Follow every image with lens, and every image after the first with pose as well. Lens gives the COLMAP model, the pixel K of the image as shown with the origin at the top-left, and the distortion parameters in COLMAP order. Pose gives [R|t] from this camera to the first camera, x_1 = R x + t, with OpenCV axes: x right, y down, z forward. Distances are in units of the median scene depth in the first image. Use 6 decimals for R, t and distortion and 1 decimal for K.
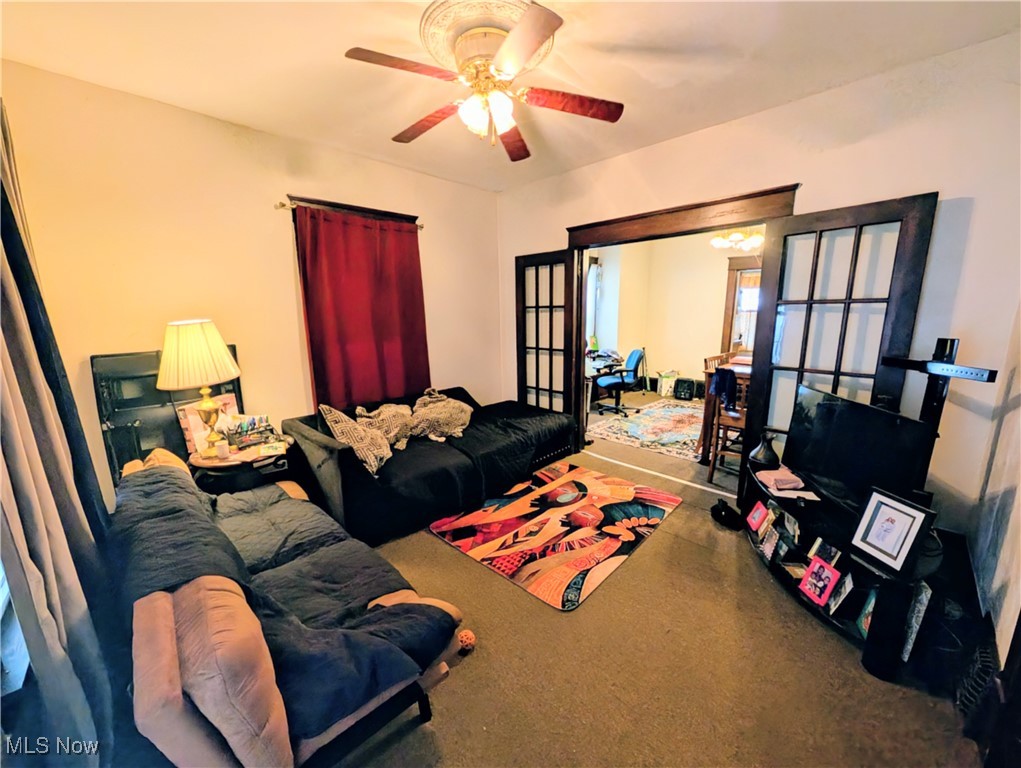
lens RADIAL K [[401.3, 0, 511.1], [0, 401.3, 390.4], [0, 0, 1]] dist [-0.000059, -0.000004]
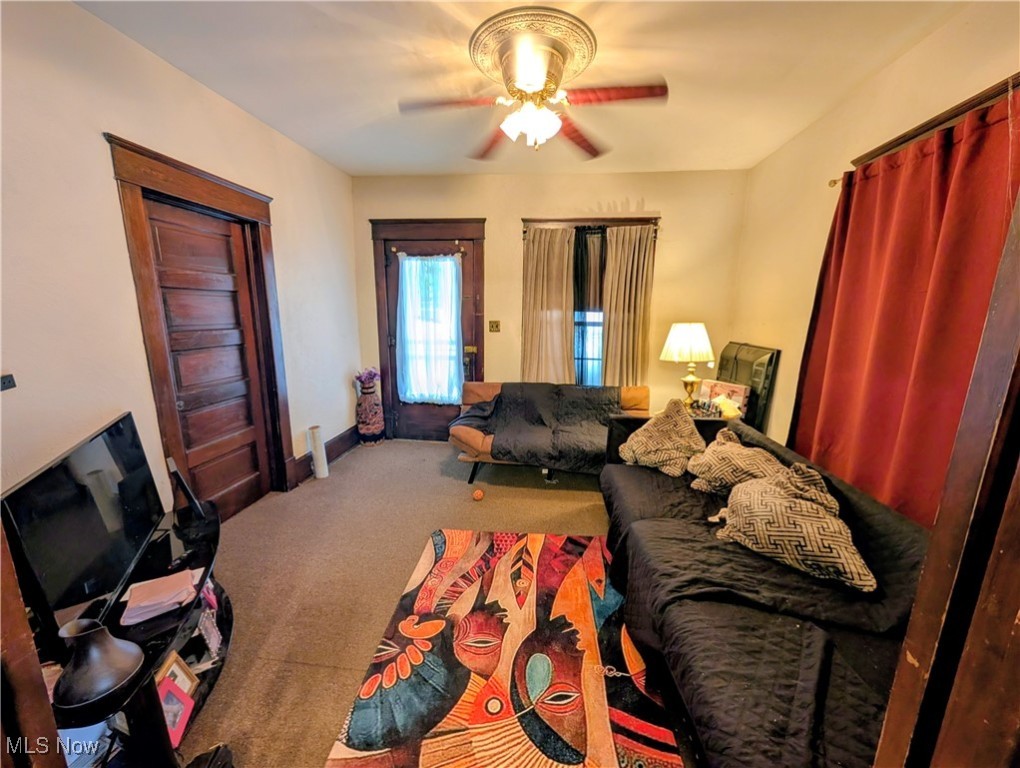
lens RADIAL K [[400.9, 0, 511.8], [0, 400.9, 390.0], [0, 0, 1]] dist [-0.000059, -0.000004]
pose [[-0.792025, 0.115246, -0.599513, 0.508817], [-0.125636, 0.930230, 0.344801, -0.290376], [0.597422, 0.348411, -0.722286, 1.433906]]
